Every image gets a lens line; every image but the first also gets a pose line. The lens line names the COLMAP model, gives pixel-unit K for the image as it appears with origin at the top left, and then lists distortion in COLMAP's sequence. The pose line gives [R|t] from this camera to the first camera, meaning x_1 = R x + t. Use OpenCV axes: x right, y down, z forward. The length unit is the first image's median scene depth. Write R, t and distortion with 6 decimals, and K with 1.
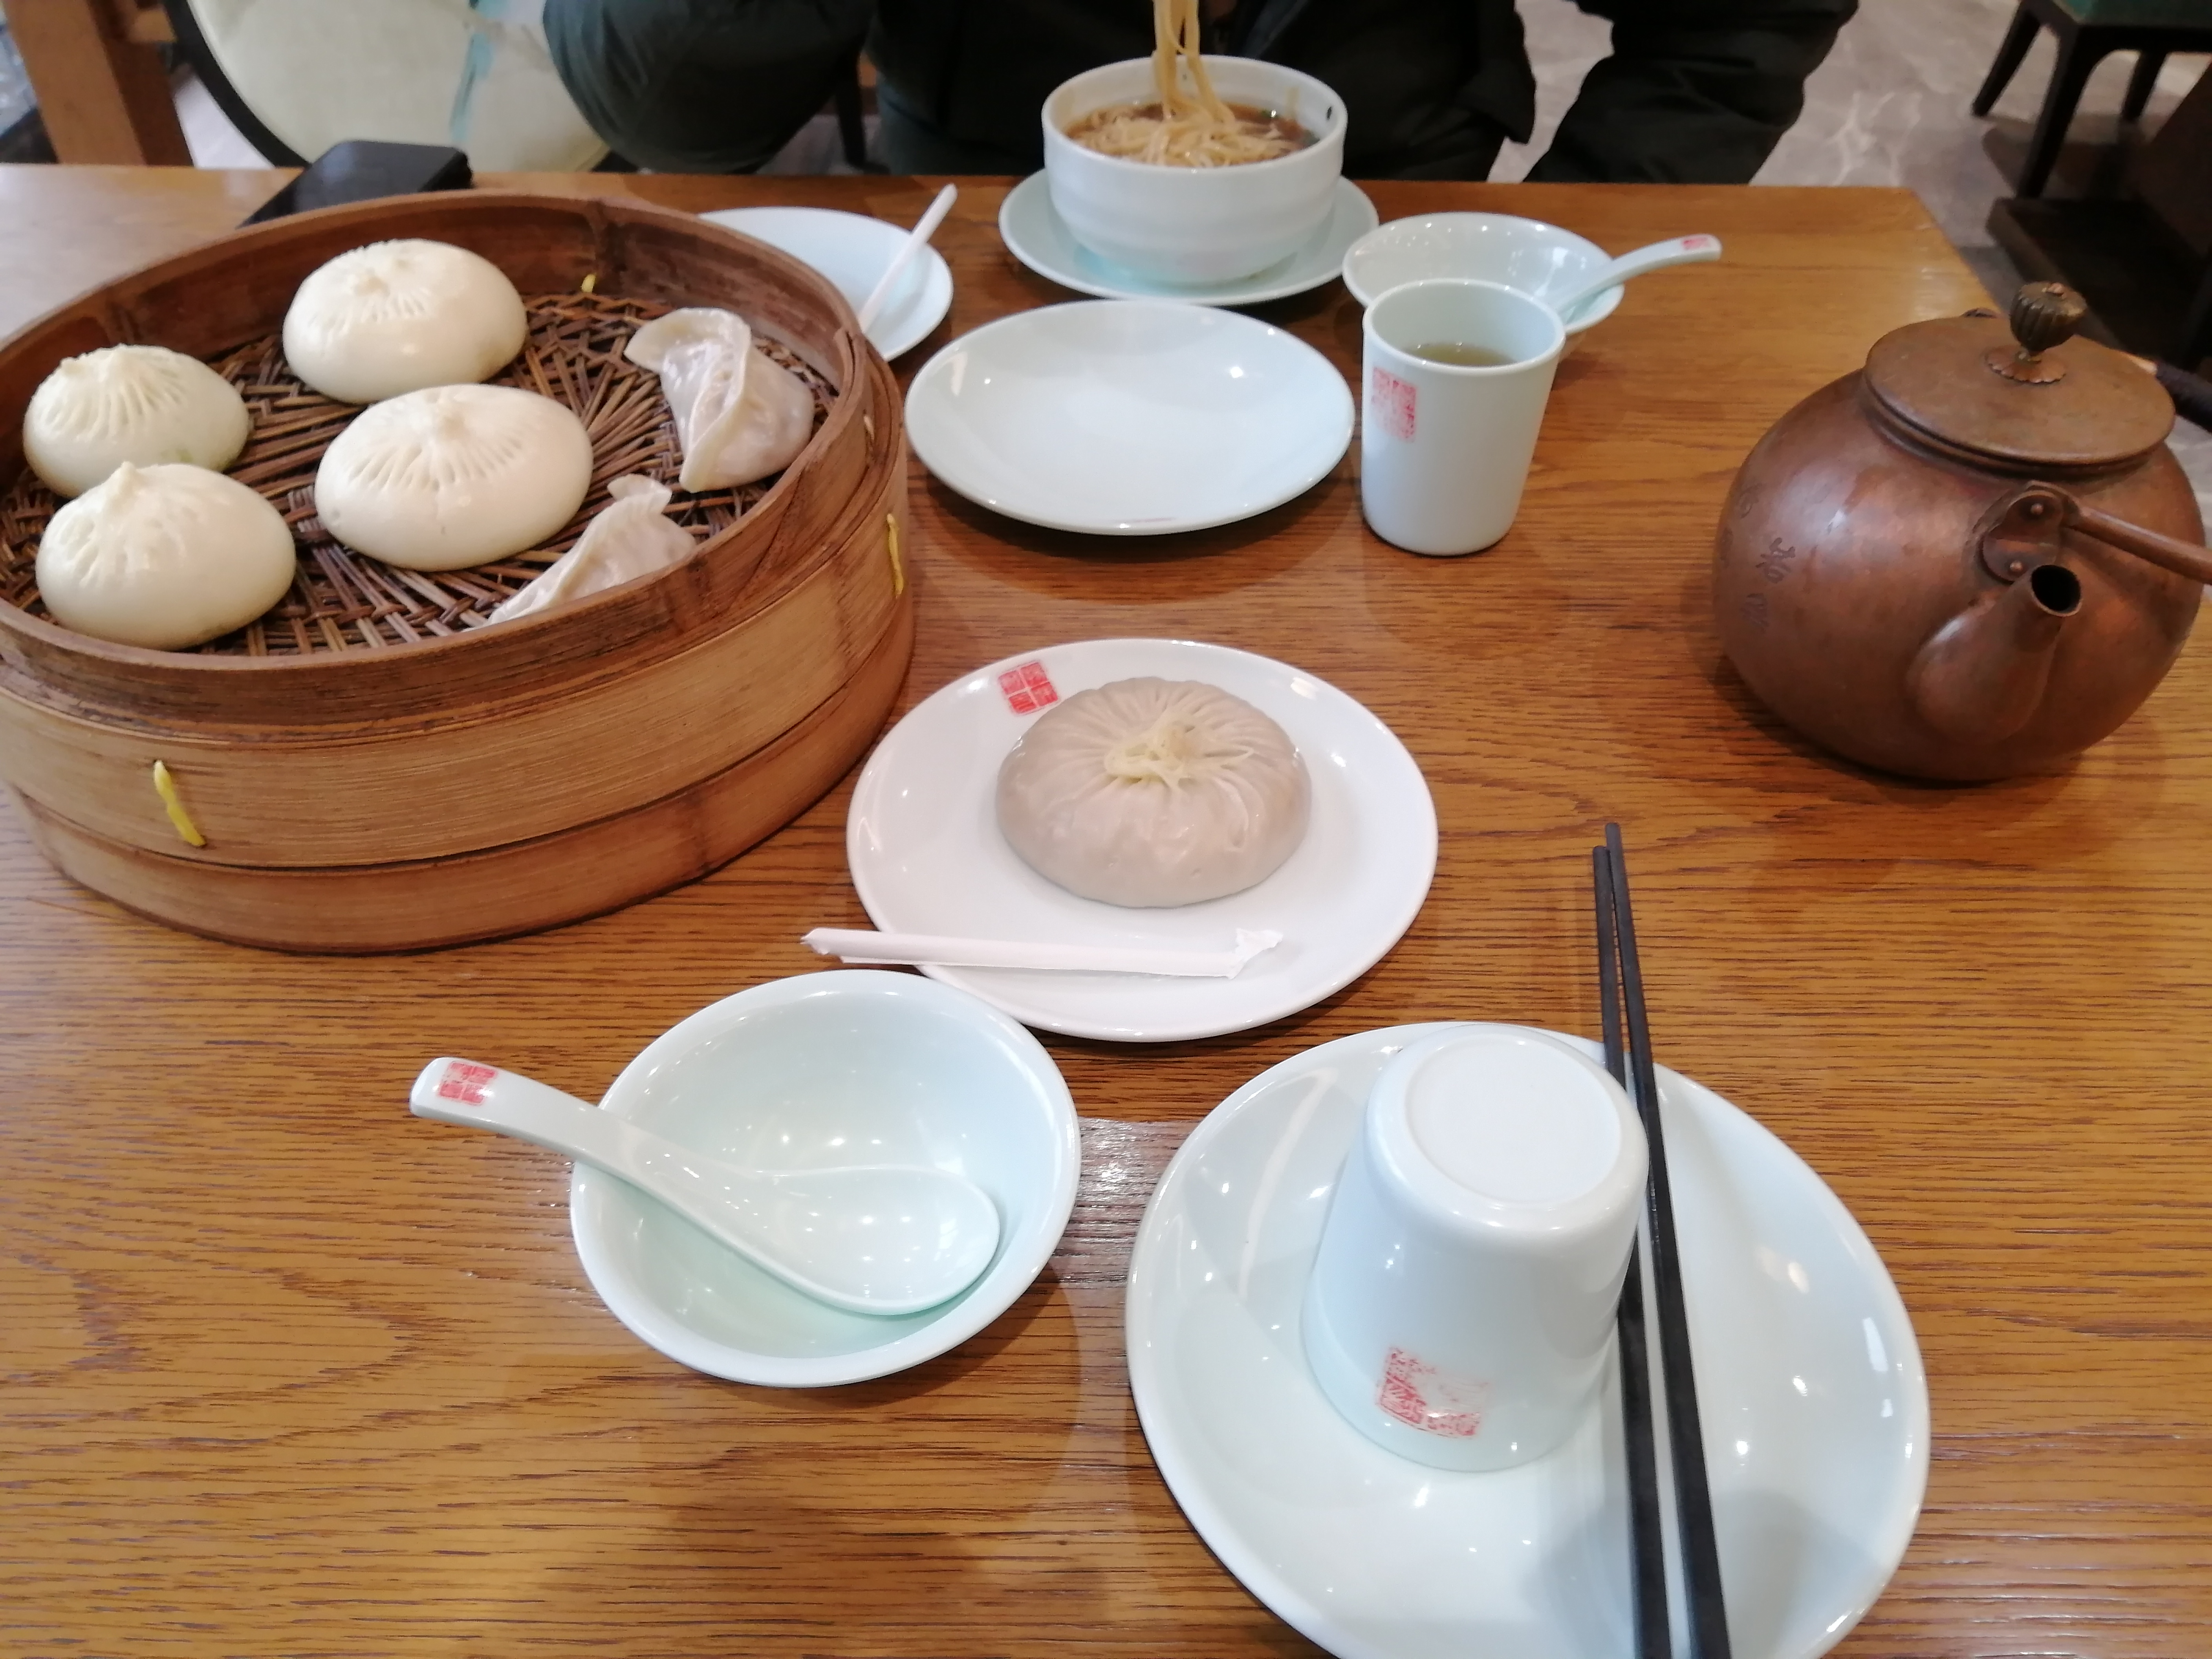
lens RADIAL K [[1769.7, 0, 1106.0], [0, 1769.7, 829.5], [0, 0, 1]] dist [-0.010646, -0.004204]
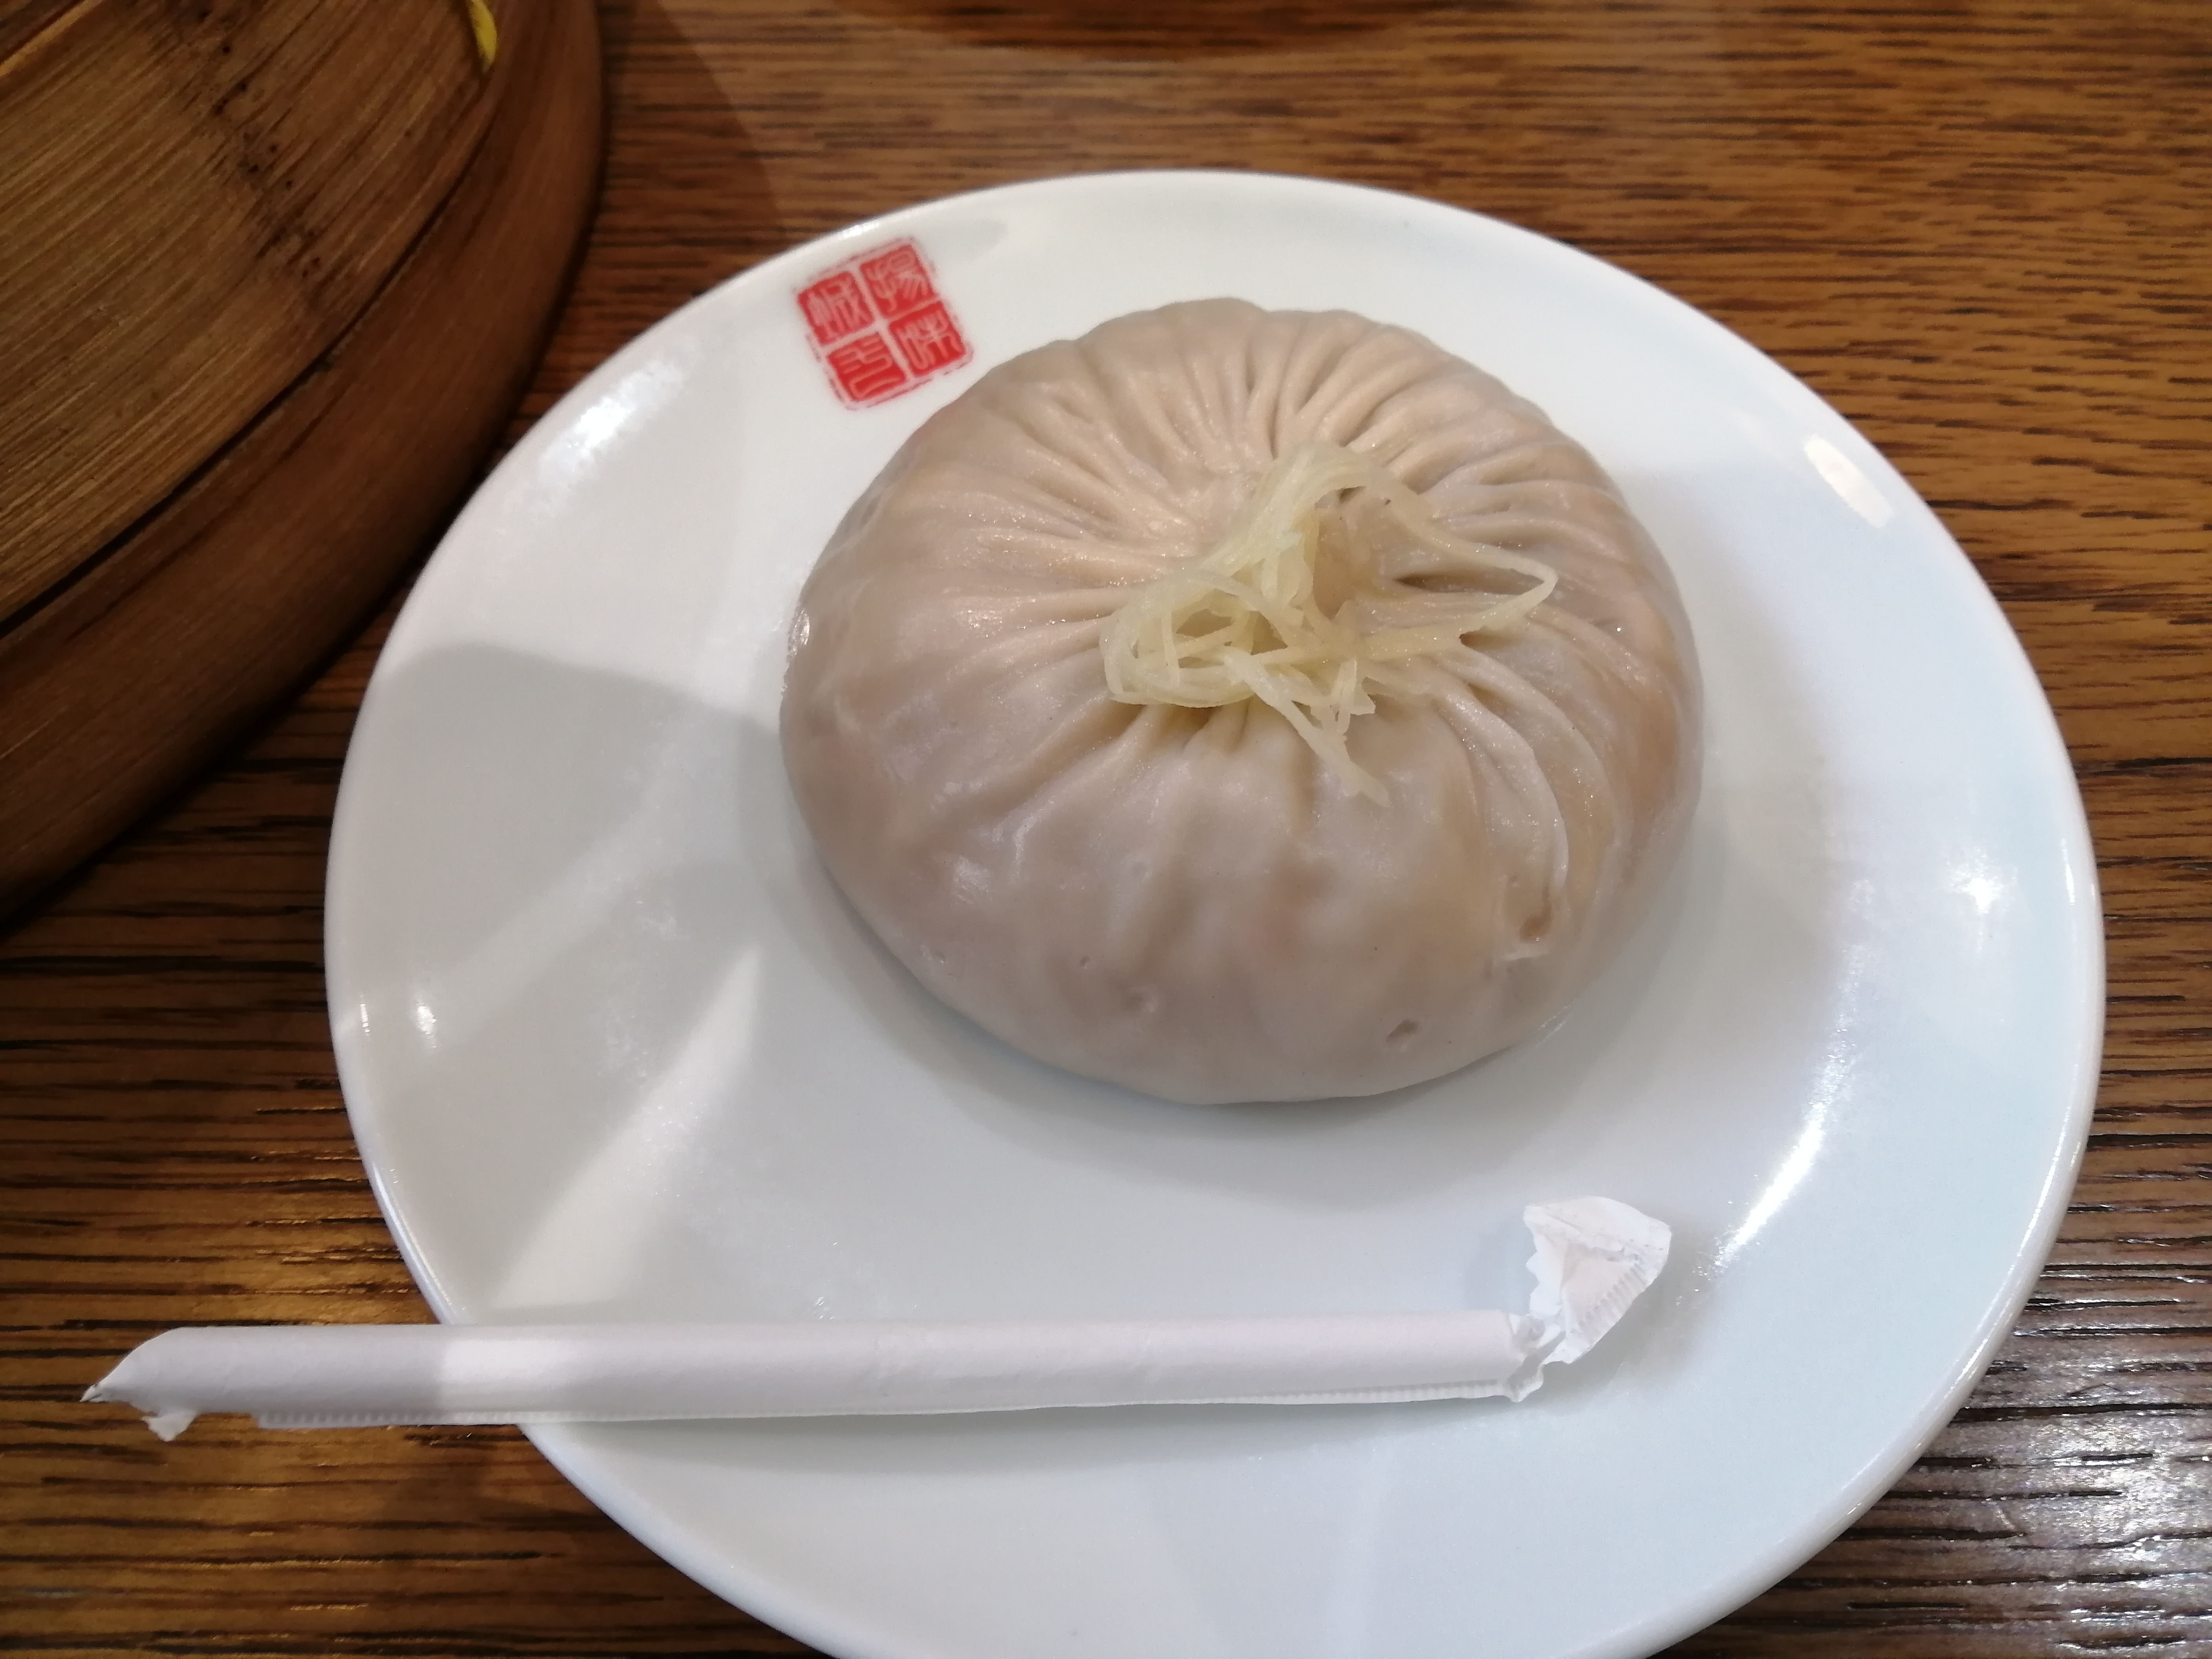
lens RADIAL K [[1759.5, 0, 1106.0], [0, 1759.5, 829.5], [0, 0, 1]] dist [-0.050506, 0.008432]
pose [[0.999715, -0.013145, 0.019912, -0.006191], [0.006085, 0.947413, 0.319955, -0.095329], [-0.023071, -0.319742, 0.947224, 0.613735]]
